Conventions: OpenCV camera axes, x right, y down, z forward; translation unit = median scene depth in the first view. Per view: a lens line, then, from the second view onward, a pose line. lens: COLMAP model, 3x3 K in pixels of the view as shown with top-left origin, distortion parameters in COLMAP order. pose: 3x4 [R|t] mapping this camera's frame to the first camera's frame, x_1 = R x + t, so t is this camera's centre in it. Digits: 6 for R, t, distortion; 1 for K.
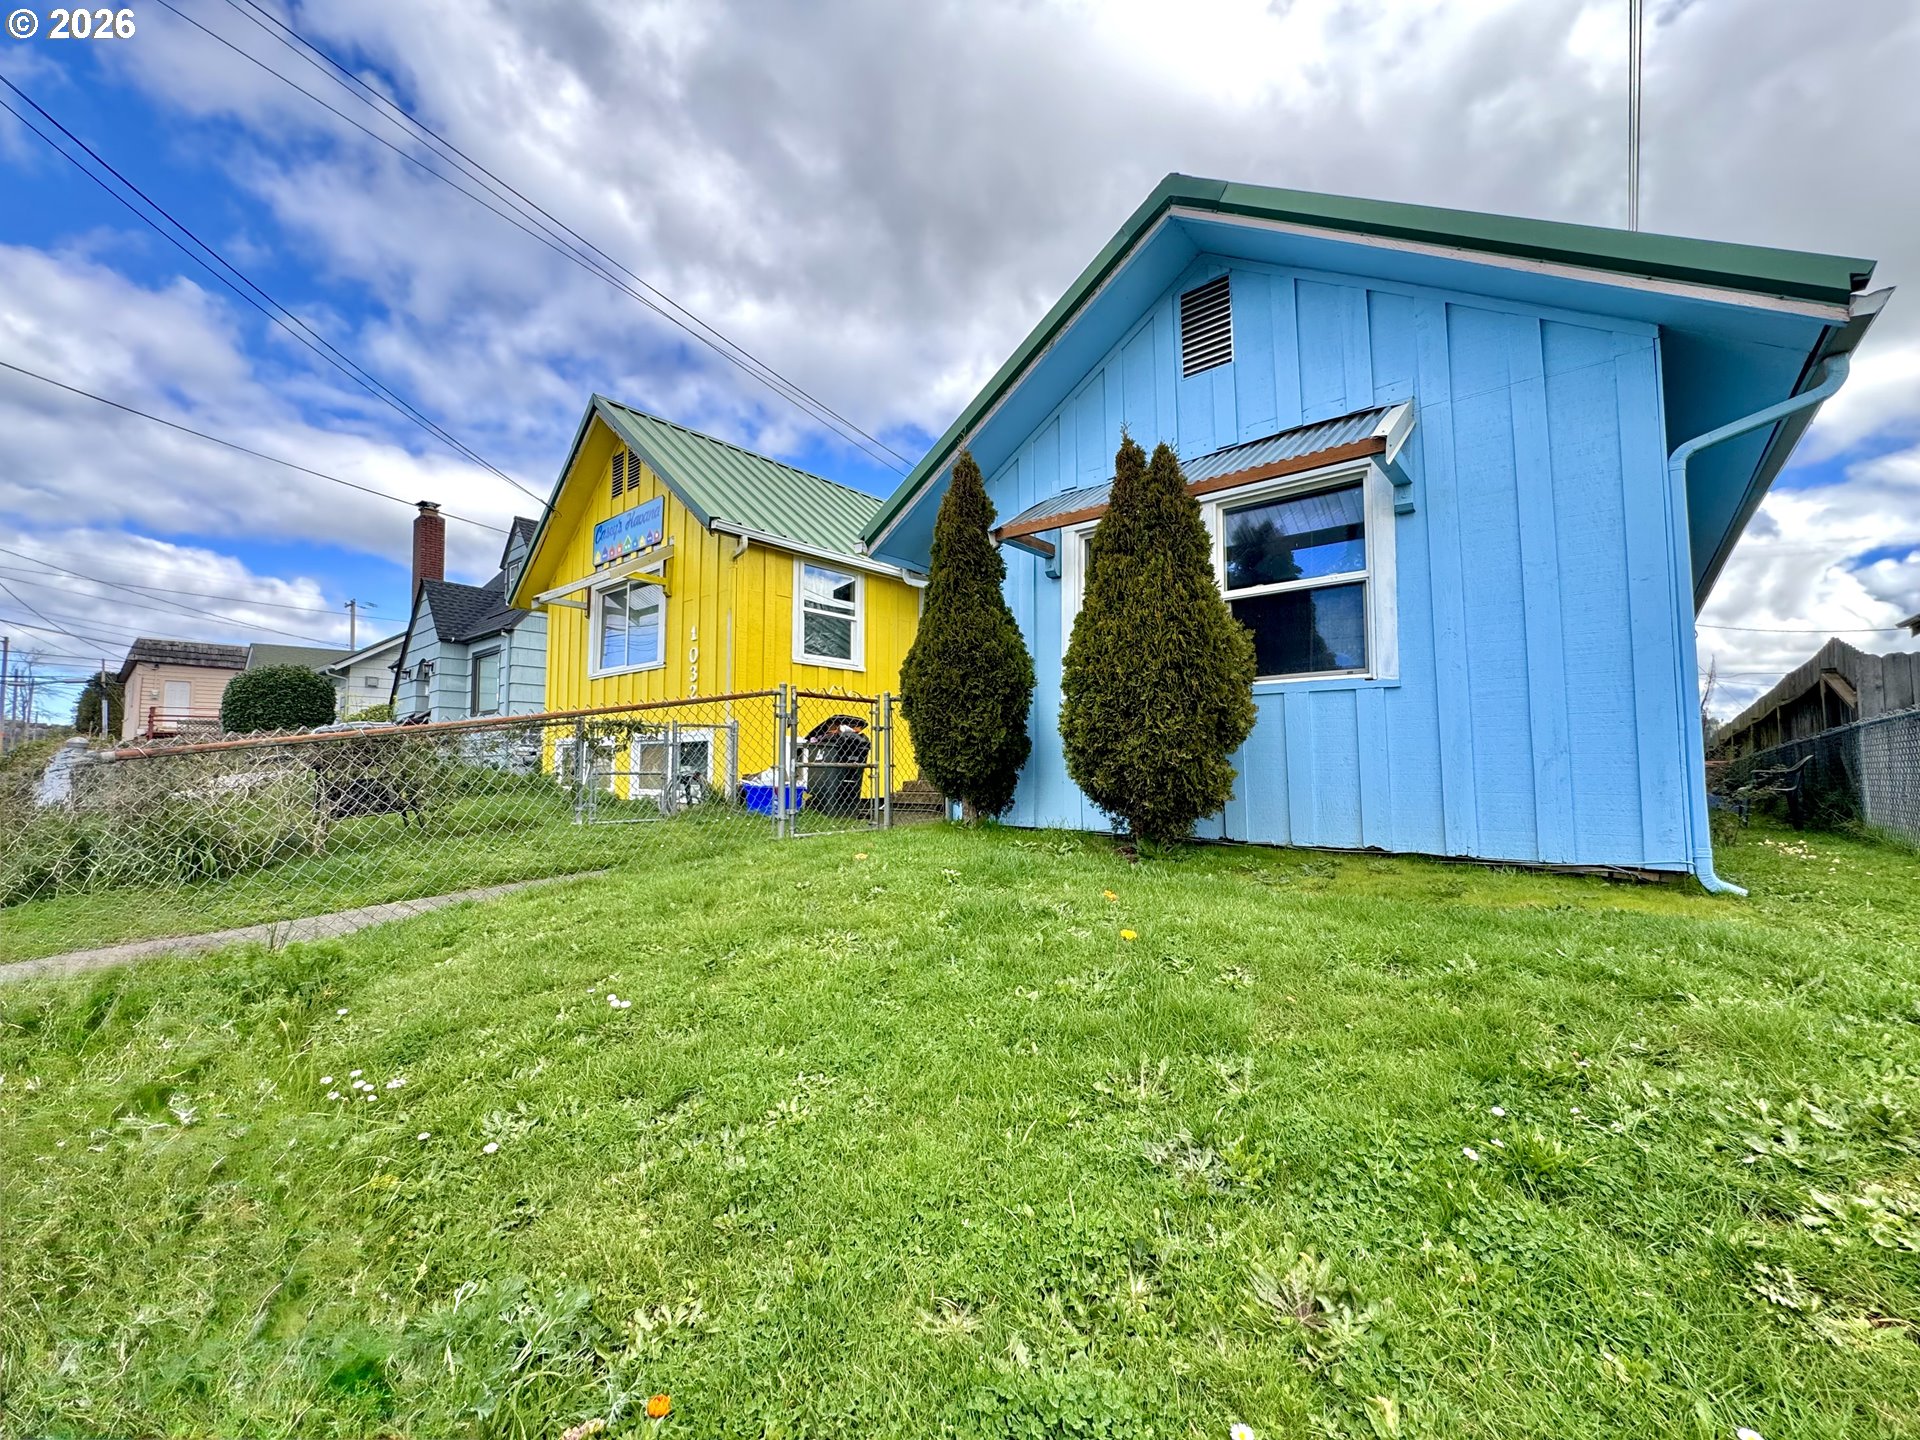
lens RADIAL K [[753.4, 0, 954.3], [0, 753.4, 722.8], [0, 0, 1]] dist [-0.002082, 0.000110]
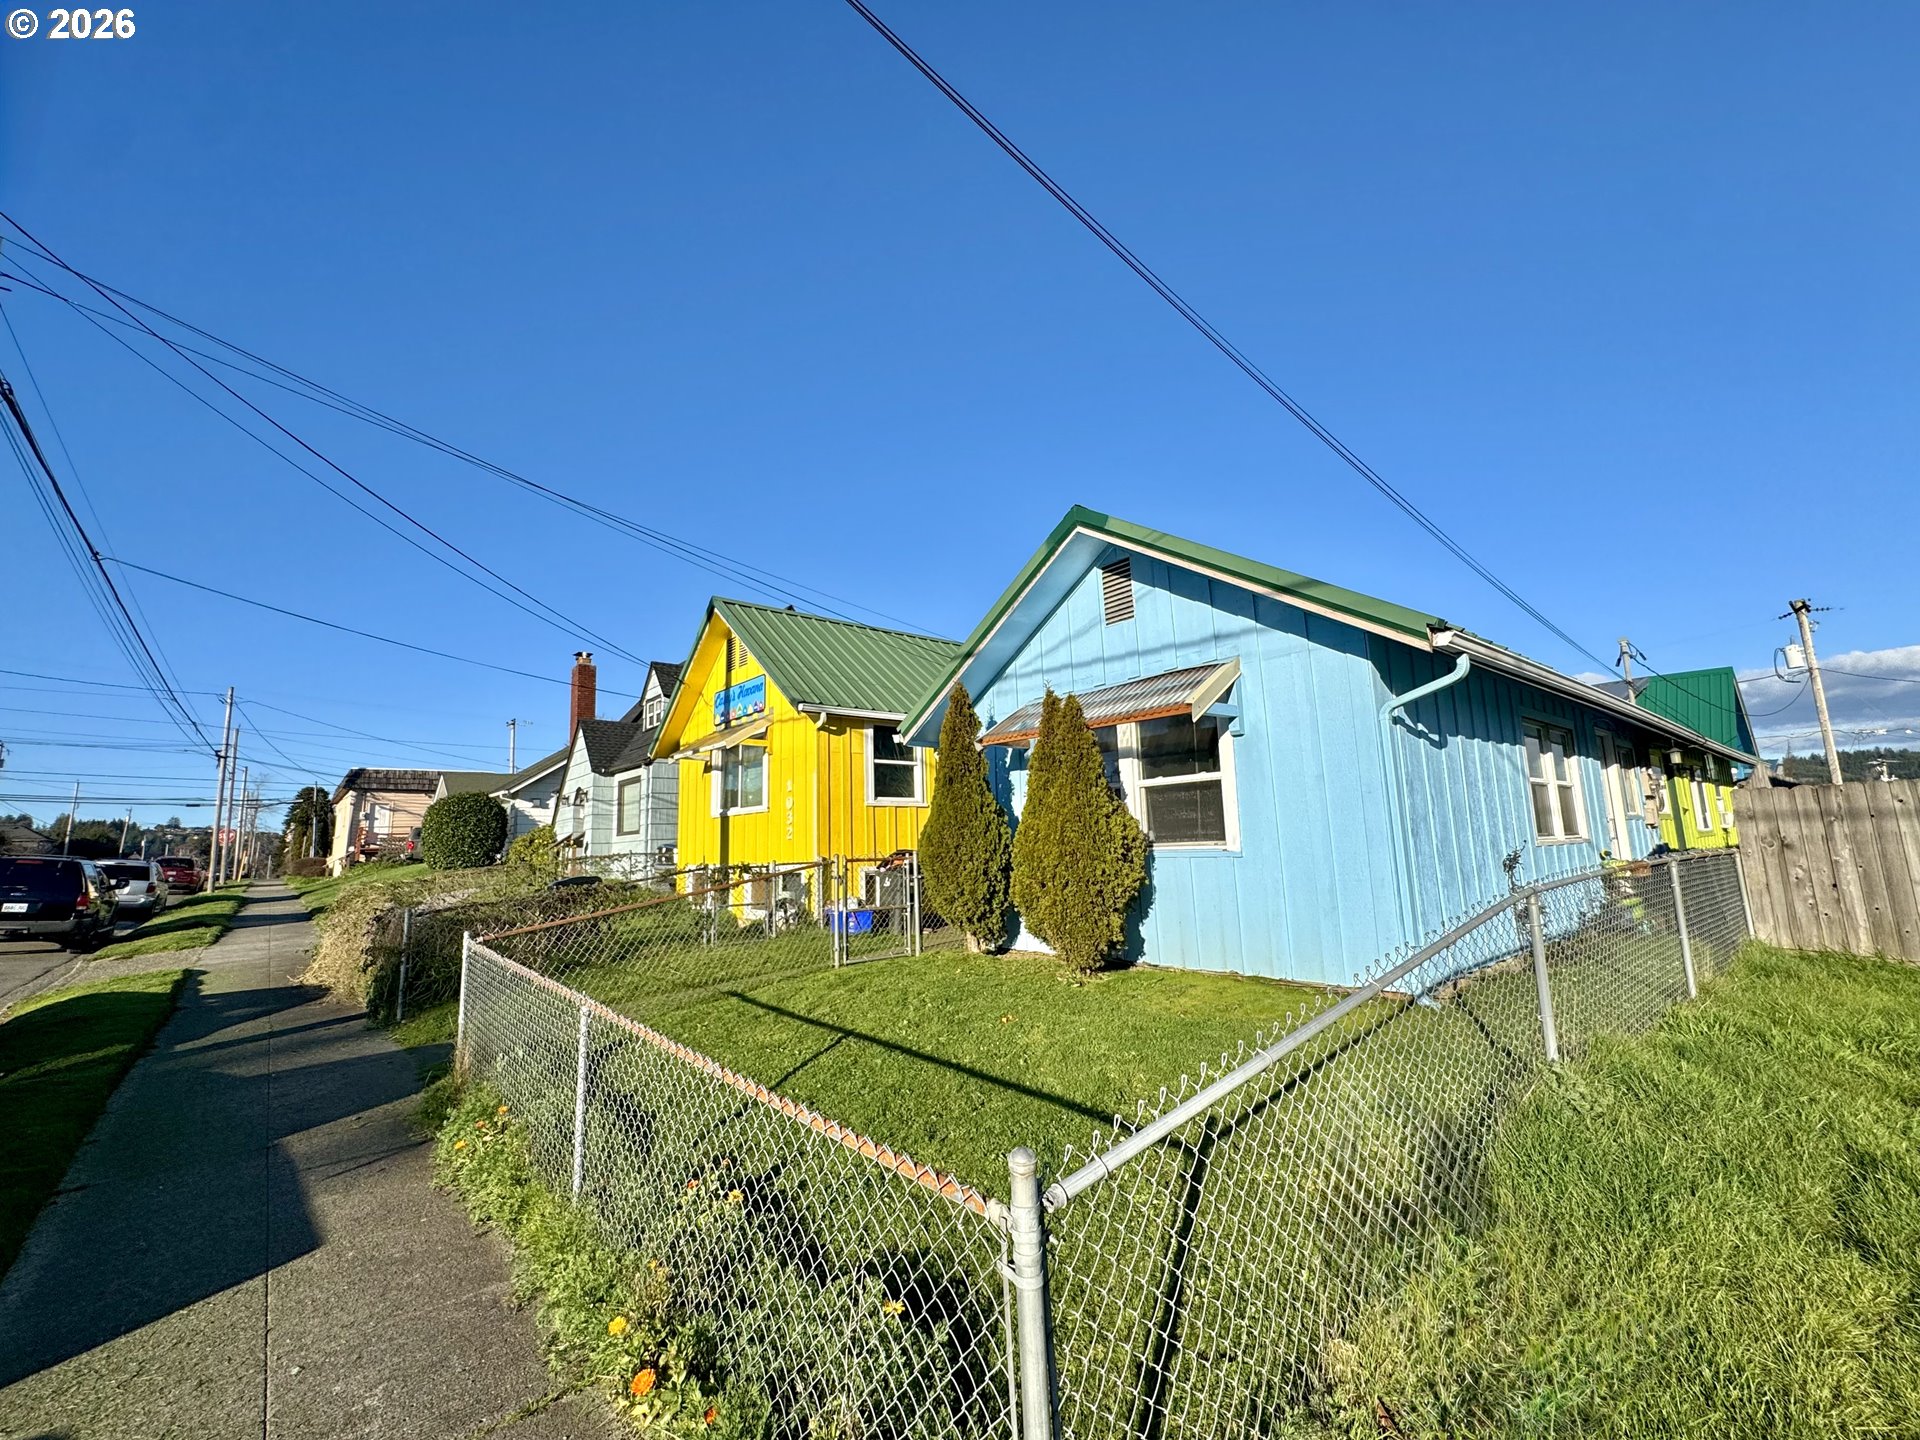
lens RADIAL K [[805.9, 0, 960.0], [0, 805.9, 720.0], [0, 0, 1]] dist [-0.001979, -0.000283]
pose [[0.987101, -0.053759, -0.150801, 0.122575], [0.039604, 0.994656, -0.095348, -0.072860], [0.155121, 0.088146, 0.983955, -0.247324]]
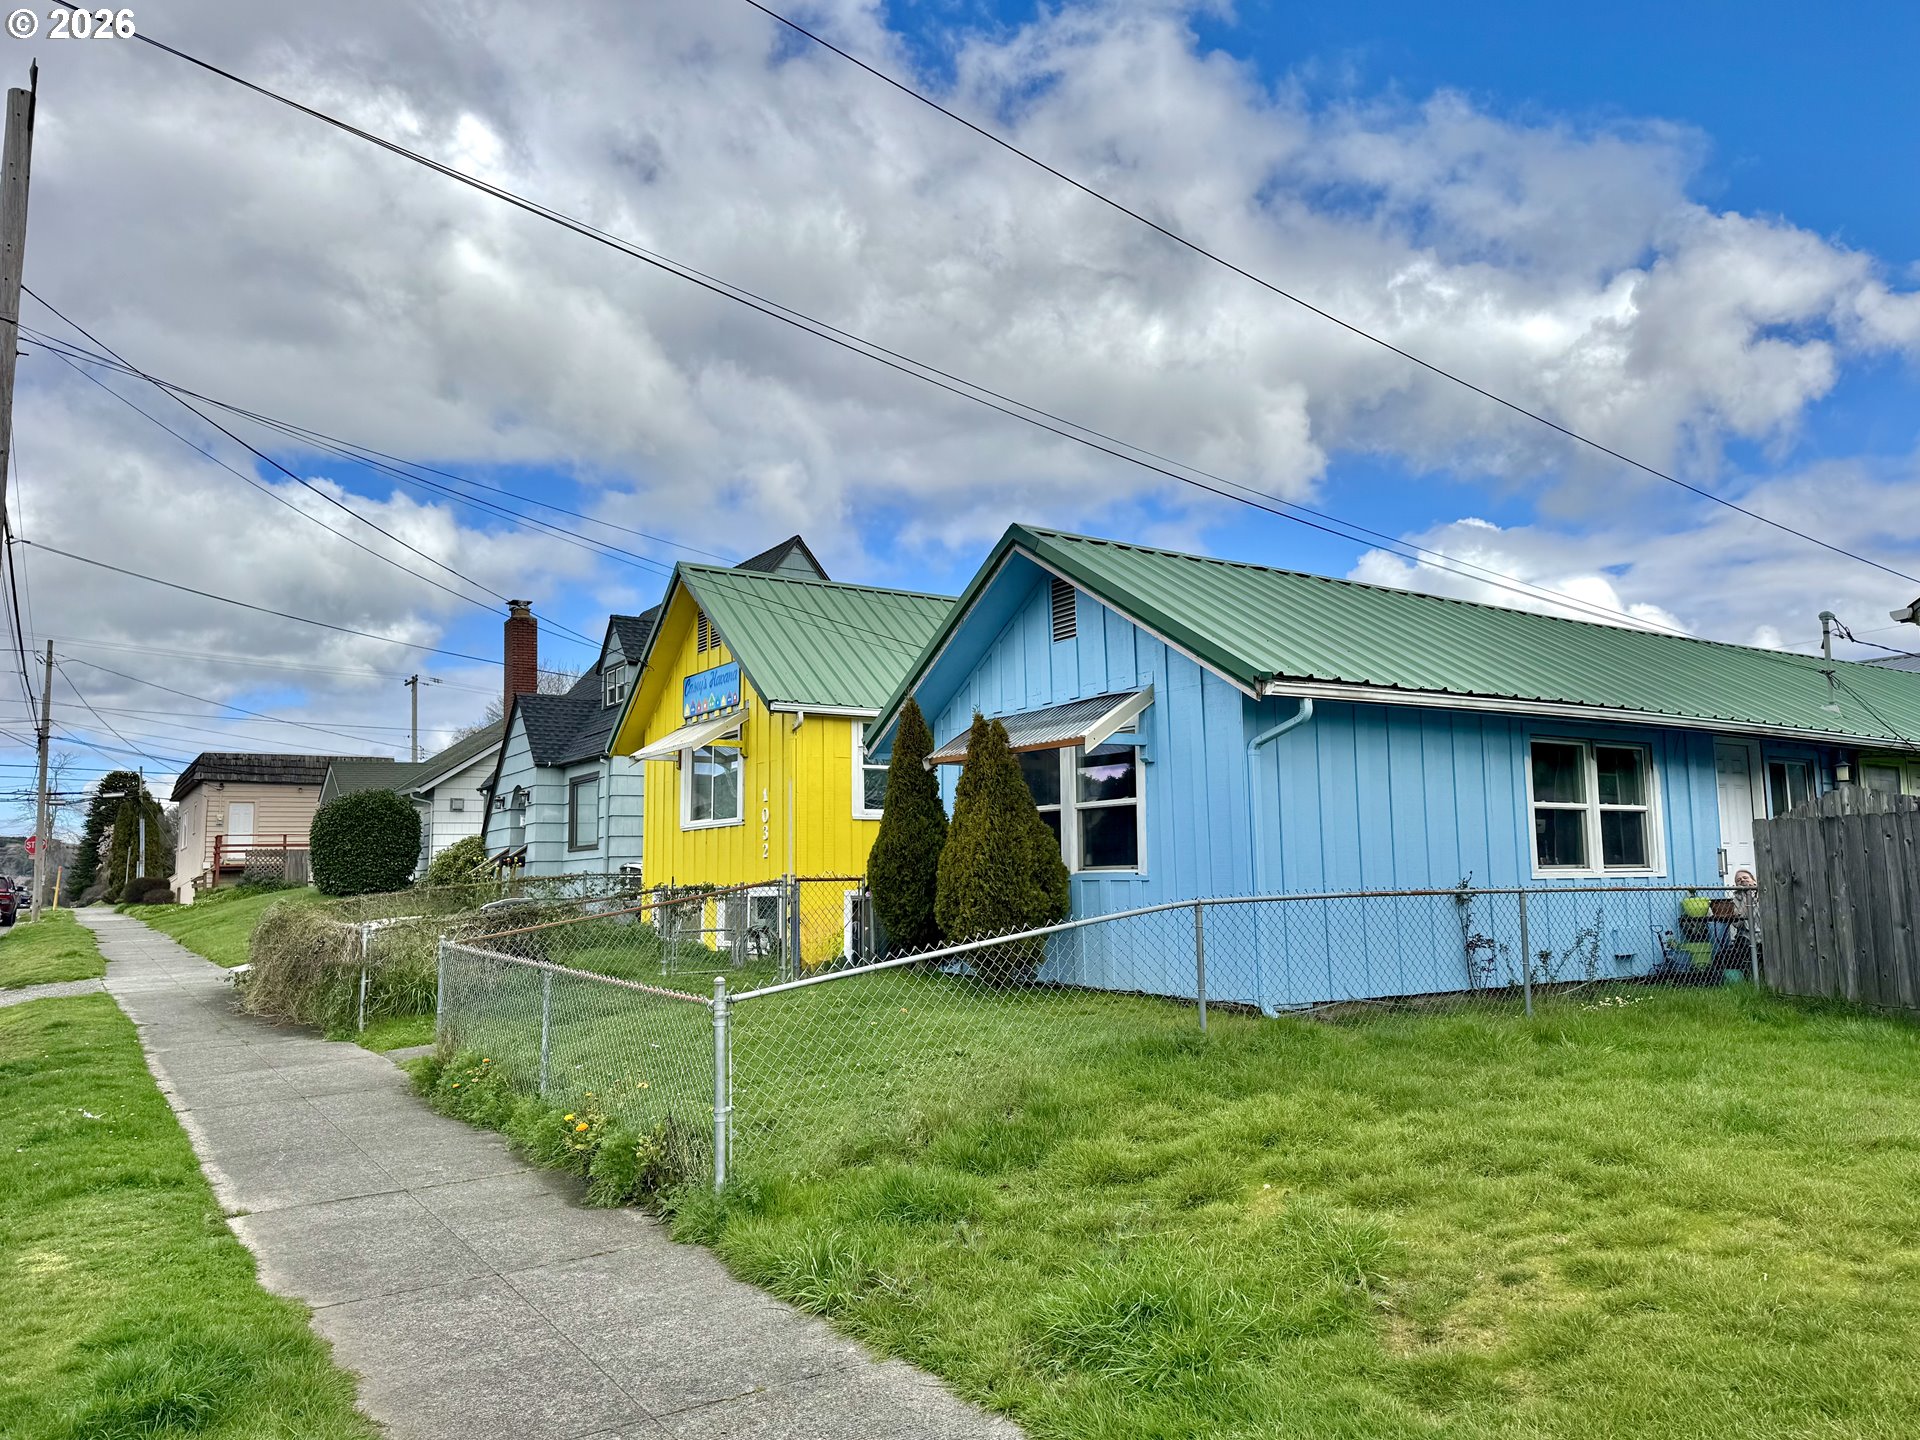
lens RADIAL K [[1402.8, 0, 960.0], [0, 1402.8, 720.0], [0, 0, 1]] dist [0.241207, -0.488471]
pose [[0.958014, -0.045068, -0.283156, 0.415615], [0.031286, 0.998104, -0.053009, -0.091414], [0.285008, 0.041925, 0.957608, -0.716877]]
